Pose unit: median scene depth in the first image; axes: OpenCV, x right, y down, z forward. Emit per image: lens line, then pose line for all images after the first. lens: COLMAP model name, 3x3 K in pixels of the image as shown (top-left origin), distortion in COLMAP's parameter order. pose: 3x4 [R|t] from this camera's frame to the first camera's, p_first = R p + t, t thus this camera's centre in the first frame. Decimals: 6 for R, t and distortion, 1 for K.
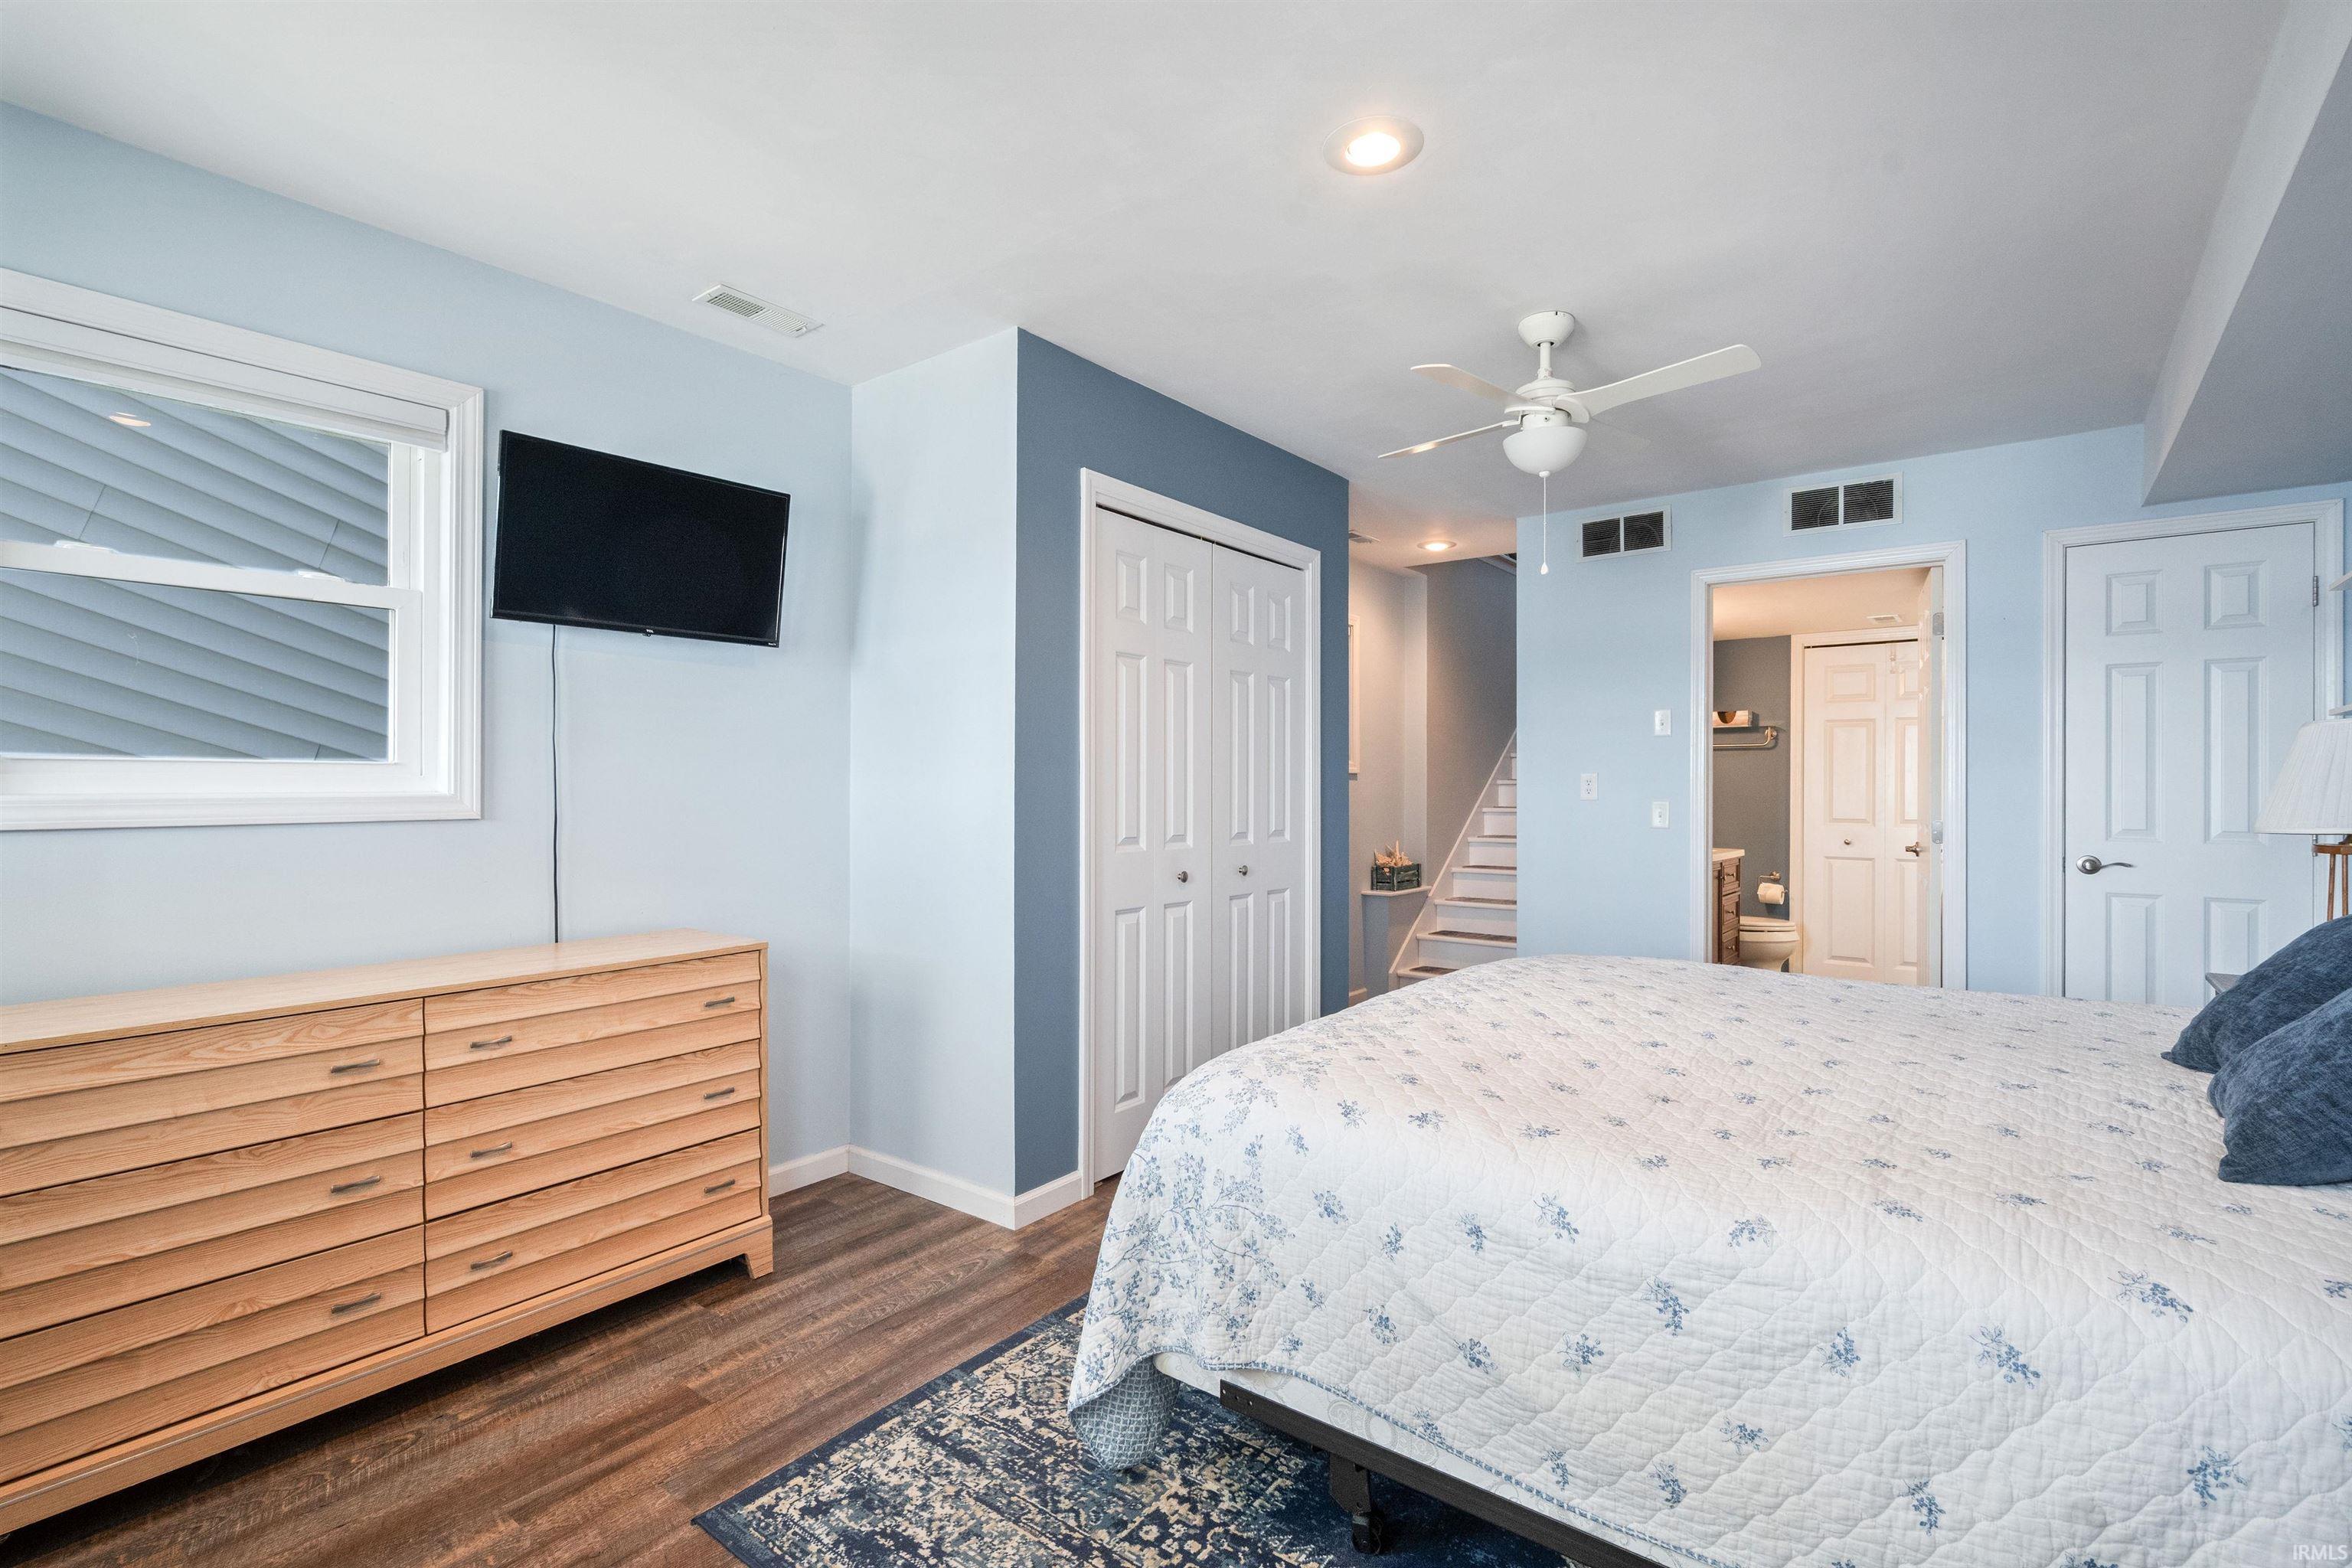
lens RADIAL K [[1060.7, 0, 1182.0], [0, 1060.7, 779.4], [0, 0, 1]] dist [-0.004977, 0.000042]
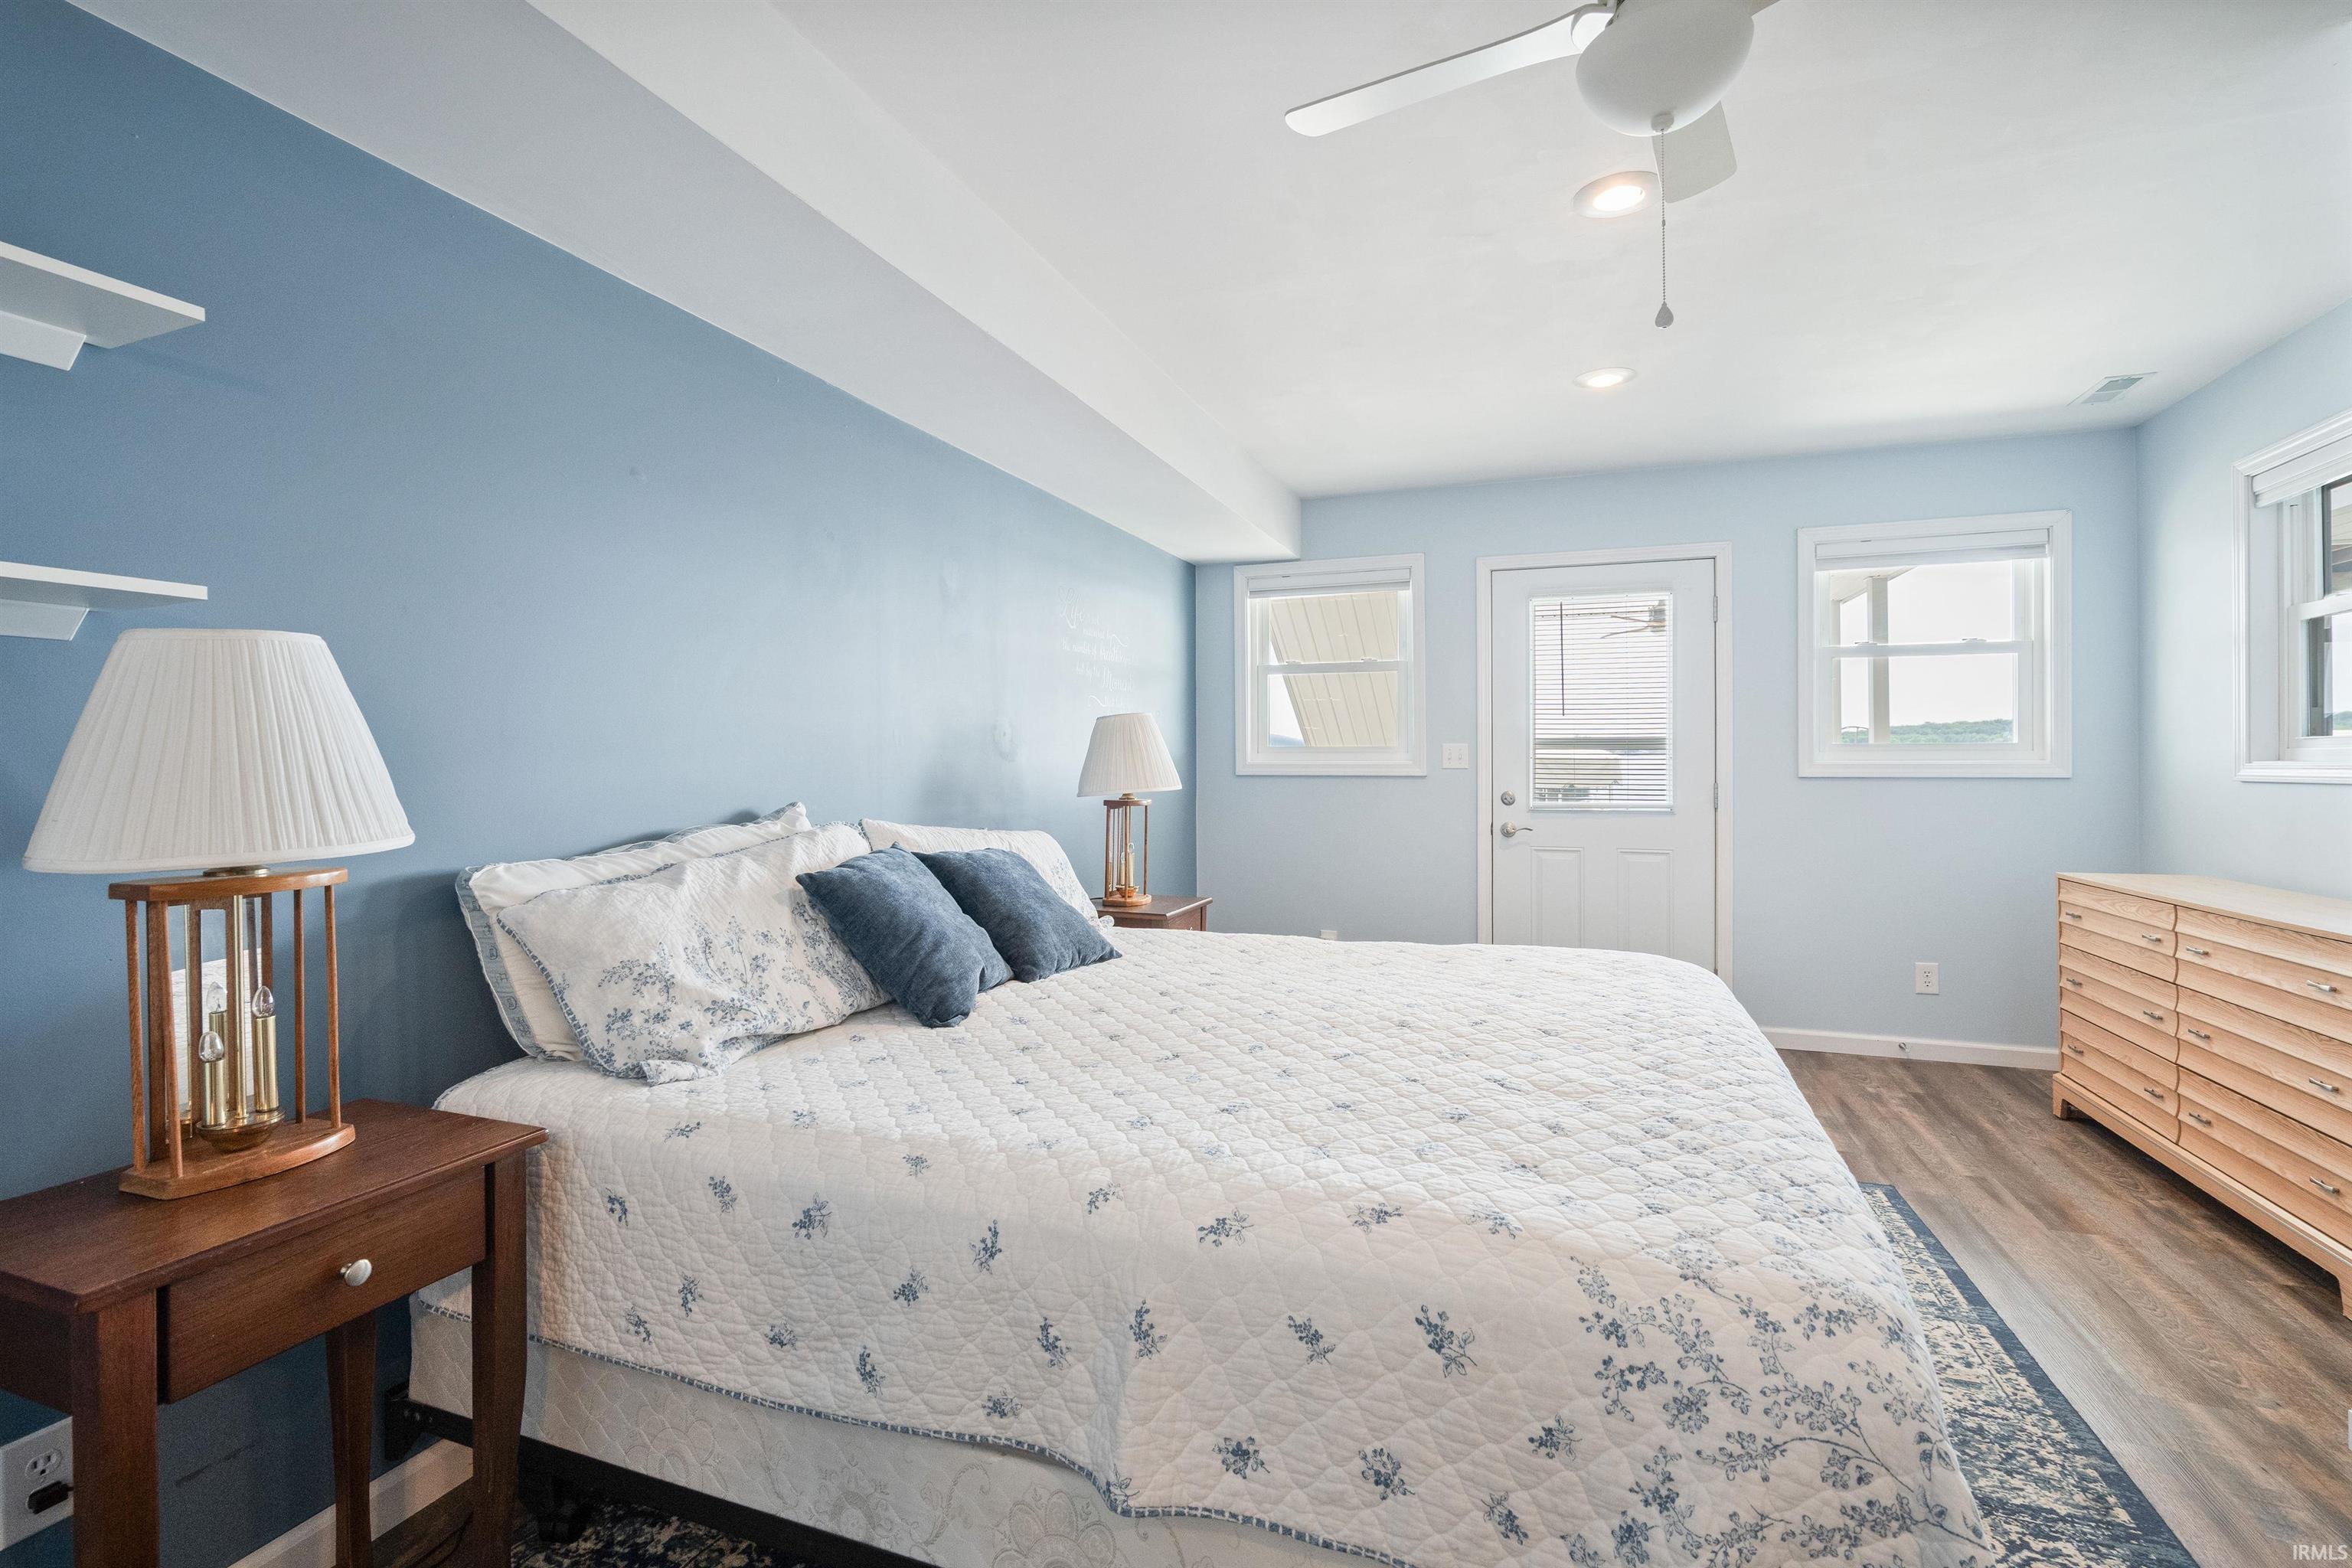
lens RADIAL K [[1060.7, 0, 1173.1], [0, 1060.7, 777.4], [0, 0, 1]] dist [-0.004977, 0.000042]
pose [[-0.954708, 0.008206, -0.297432, 1.138979], [0.006424, 0.999955, 0.006968, 0.017940], [0.297475, 0.004742, -0.954718, 2.250789]]
